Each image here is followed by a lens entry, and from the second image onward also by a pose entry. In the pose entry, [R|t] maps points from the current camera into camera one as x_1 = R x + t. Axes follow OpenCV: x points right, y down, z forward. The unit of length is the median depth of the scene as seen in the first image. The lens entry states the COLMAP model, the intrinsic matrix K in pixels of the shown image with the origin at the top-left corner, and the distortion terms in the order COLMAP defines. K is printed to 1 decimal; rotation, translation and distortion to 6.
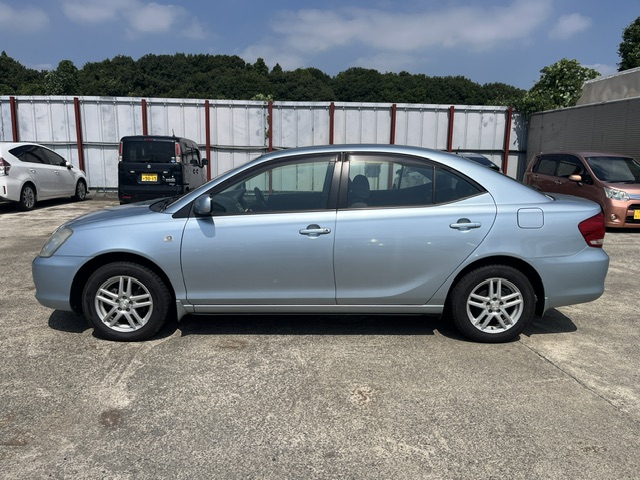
lens RADIAL K [[489.7, 0, 324.0], [0, 489.7, 245.7], [0, 0, 1]] dist [0.048962, -0.068279]
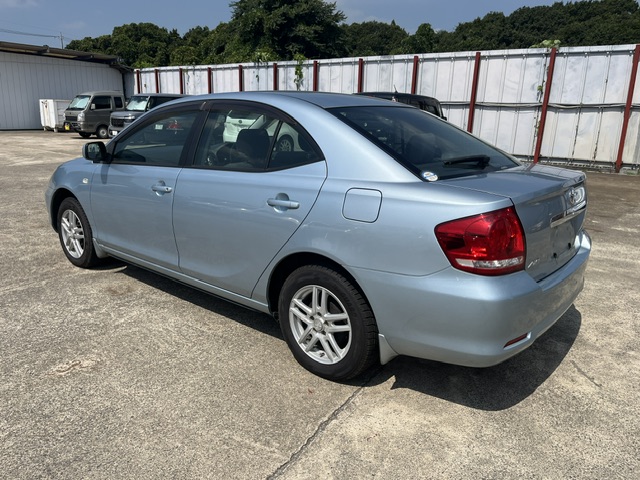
lens RADIAL K [[489.7, 0, 316.0], [0, 489.7, 242.0], [0, 0, 1]] dist [0.048962, -0.068279]
pose [[0.757940, 0.174667, -0.628505, 0.758819], [-0.130474, 0.984609, 0.116287, -0.072106], [0.639143, -0.006135, 0.769063, 0.465887]]
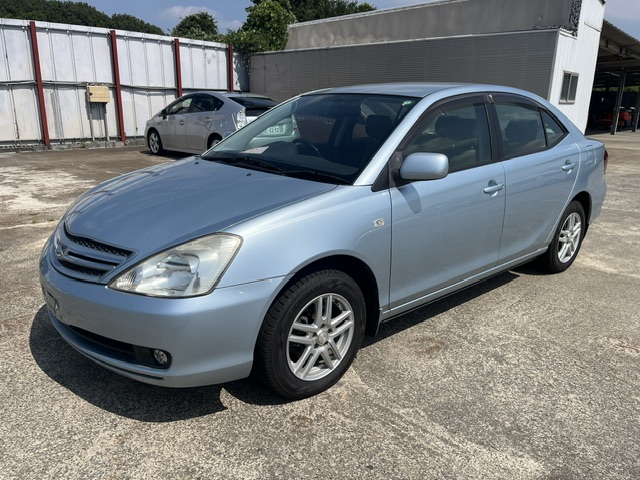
lens RADIAL K [[489.7, 0, 323.1], [0, 489.7, 235.0], [0, 0, 1]] dist [0.048962, -0.068279]
pose [[0.751050, -0.171722, 0.637523, -0.777920], [0.108291, 0.984547, 0.137620, -0.097643], [-0.651304, -0.034322, 0.758041, 0.517347]]
